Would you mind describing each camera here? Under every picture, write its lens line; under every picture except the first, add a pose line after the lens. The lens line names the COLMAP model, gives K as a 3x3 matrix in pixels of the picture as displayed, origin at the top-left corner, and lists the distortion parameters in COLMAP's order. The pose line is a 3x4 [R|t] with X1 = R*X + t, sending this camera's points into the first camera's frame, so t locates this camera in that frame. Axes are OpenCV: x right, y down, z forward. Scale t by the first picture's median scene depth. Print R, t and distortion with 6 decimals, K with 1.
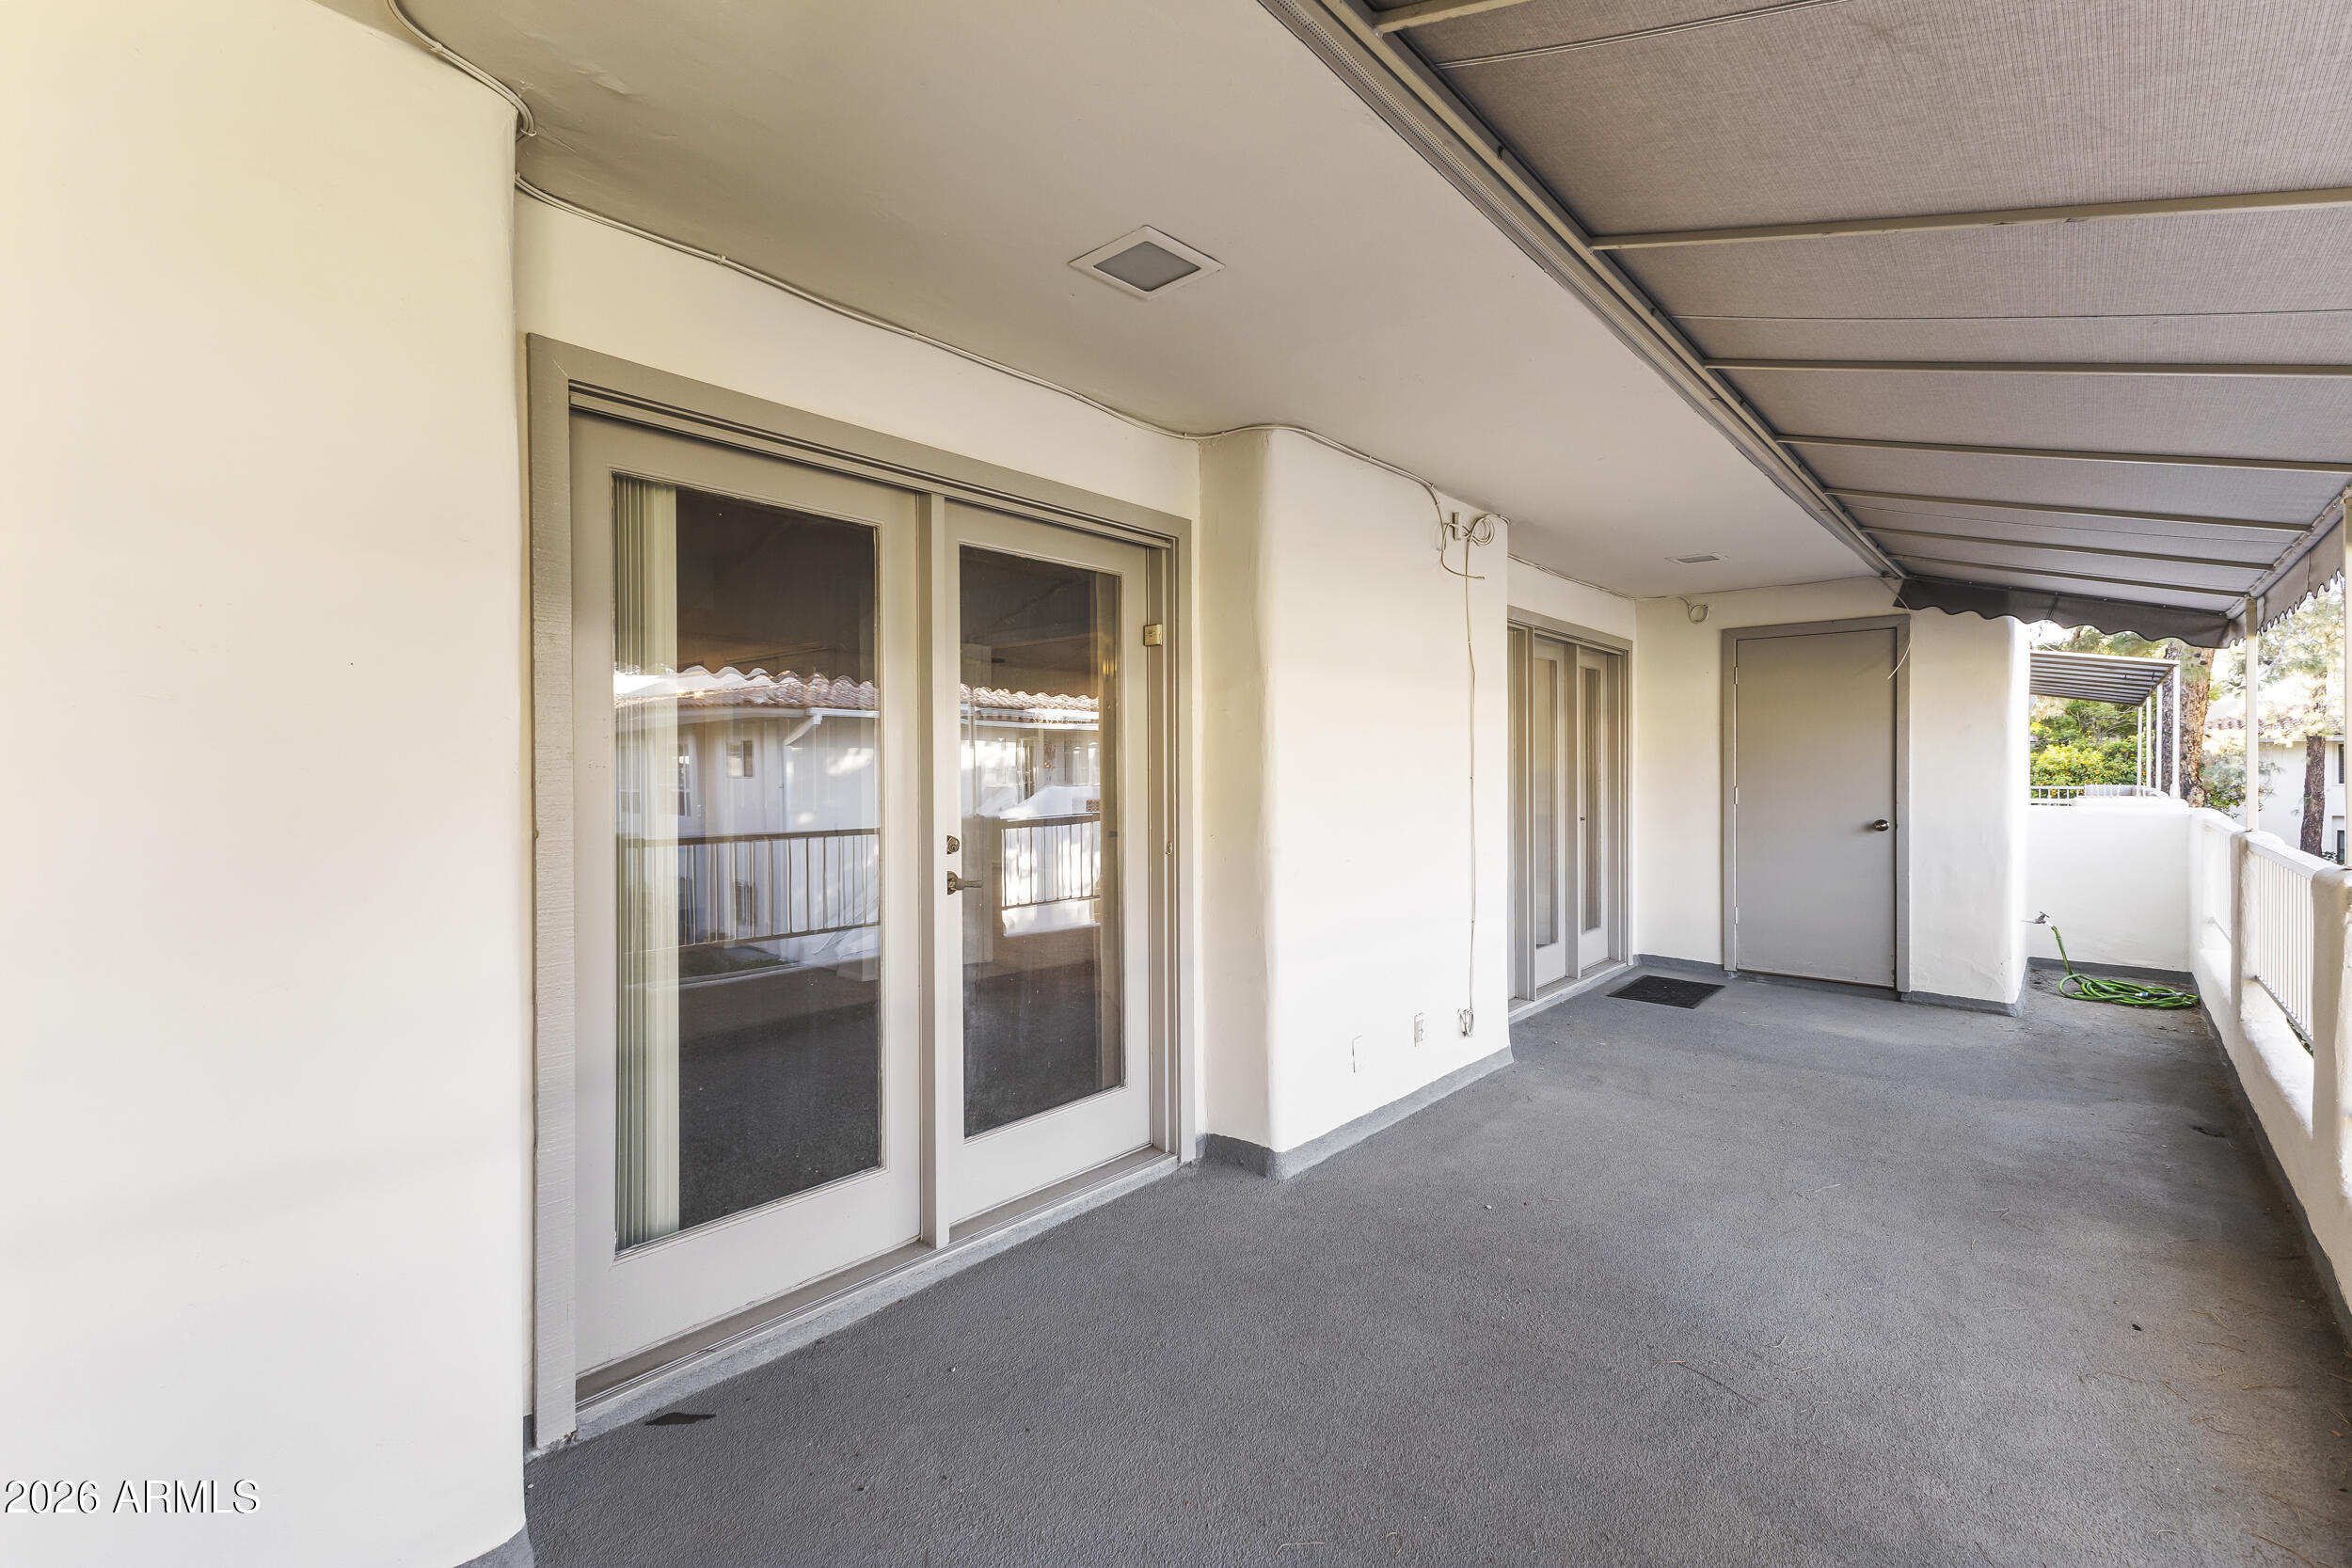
lens RADIAL K [[1021.0, 0, 1177.0], [0, 1021.0, 779.5], [0, 0, 1]] dist [0.006626, -0.001191]
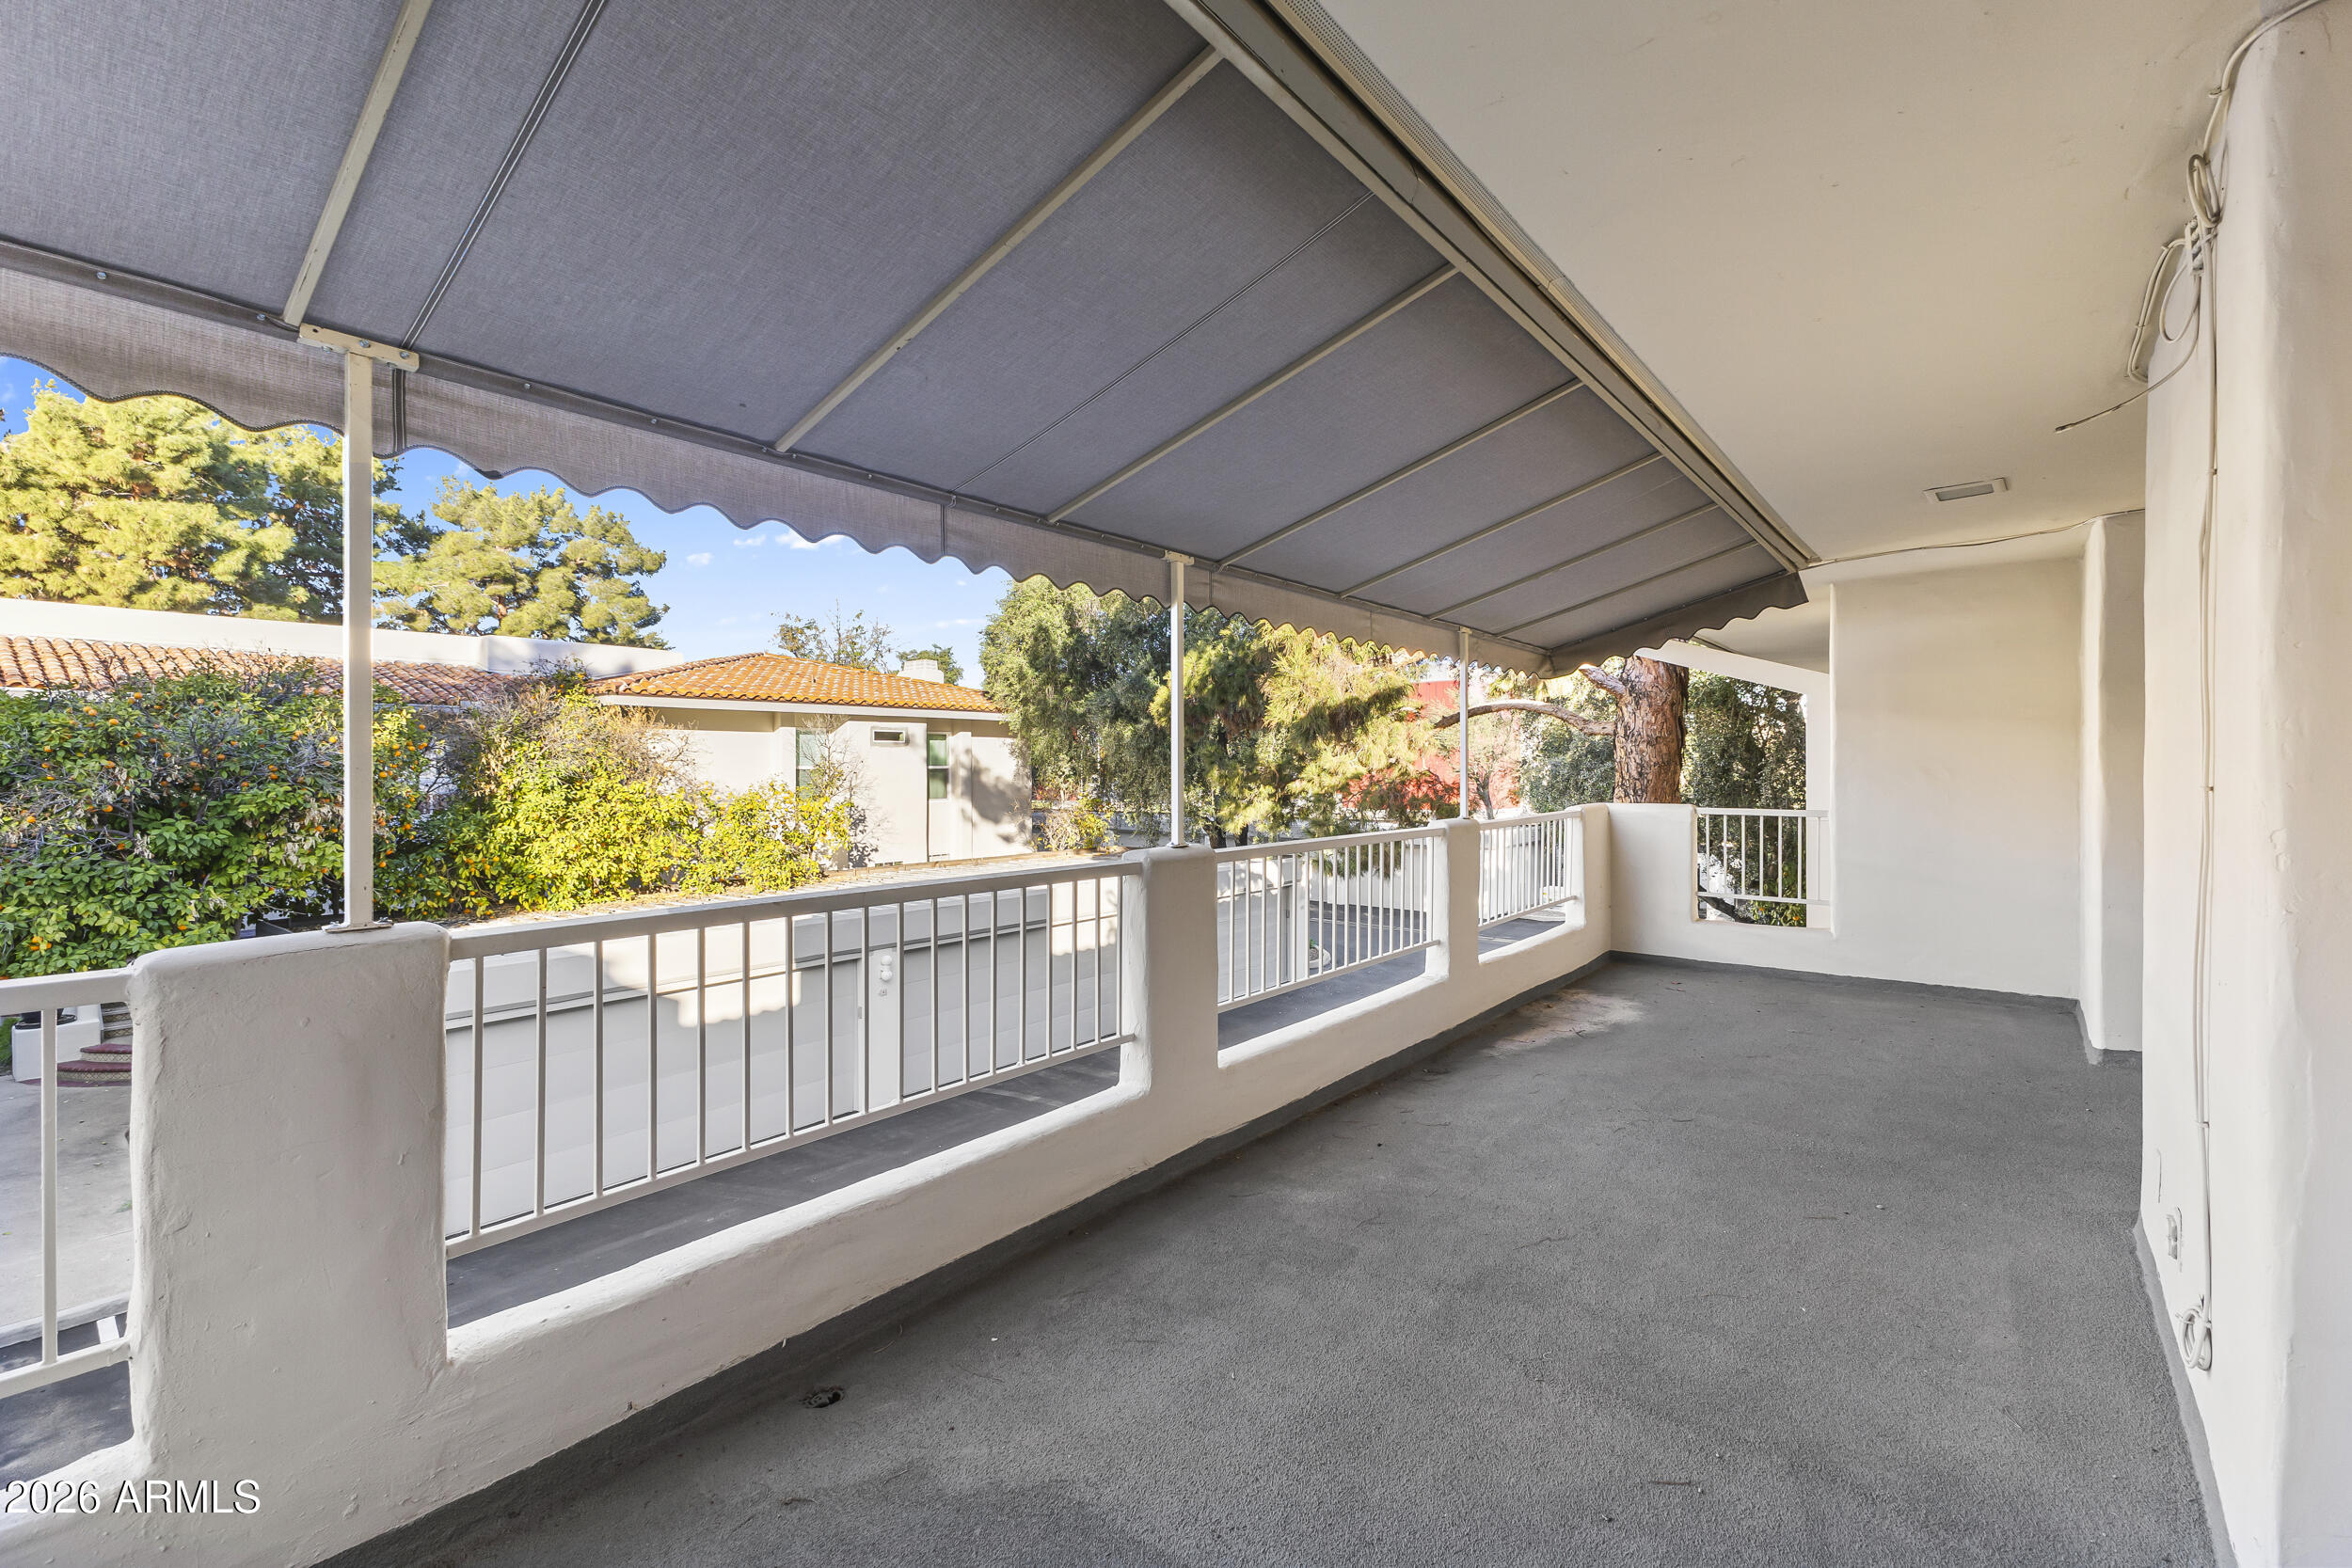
lens RADIAL K [[1021.0, 0, 1173.1], [0, 1021.0, 777.3], [0, 0, 1]] dist [0.006626, -0.001191]
pose [[-0.999100, 0.011890, -0.040720, 1.124376], [0.011539, 0.999894, 0.008857, -0.014658], [0.040821, 0.008380, -0.999131, 2.155072]]
